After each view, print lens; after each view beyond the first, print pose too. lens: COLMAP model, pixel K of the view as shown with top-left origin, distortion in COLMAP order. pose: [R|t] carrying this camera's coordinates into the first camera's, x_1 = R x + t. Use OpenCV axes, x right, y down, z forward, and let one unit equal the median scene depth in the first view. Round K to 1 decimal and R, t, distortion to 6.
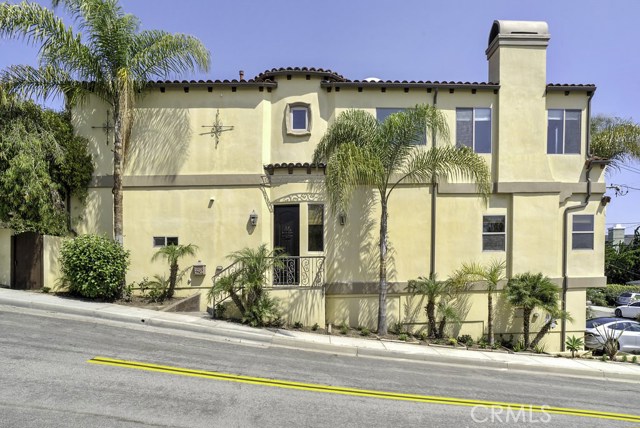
lens RADIAL K [[334.3, 0, 321.8], [0, 334.3, 216.4], [0, 0, 1]] dist [-0.081054, 0.046410]
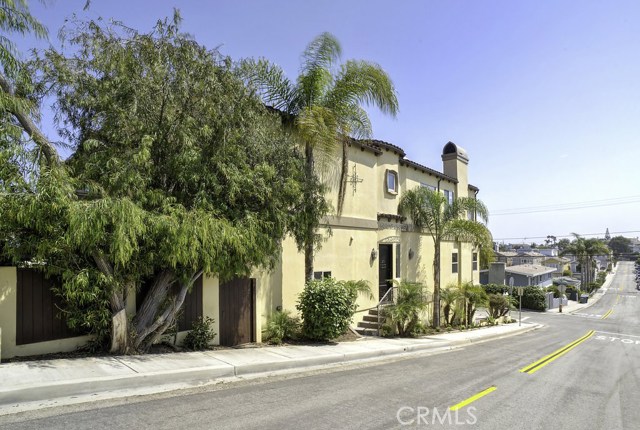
lens RADIAL K [[334.3, 0, 321.8], [0, 334.3, 217.4], [0, 0, 1]] dist [-0.081054, 0.046410]
pose [[0.698330, 0.077107, 0.711611, -1.250206], [-0.059725, 0.996991, -0.049418, -0.061168], [-0.713280, -0.007991, 0.700834, 0.236291]]
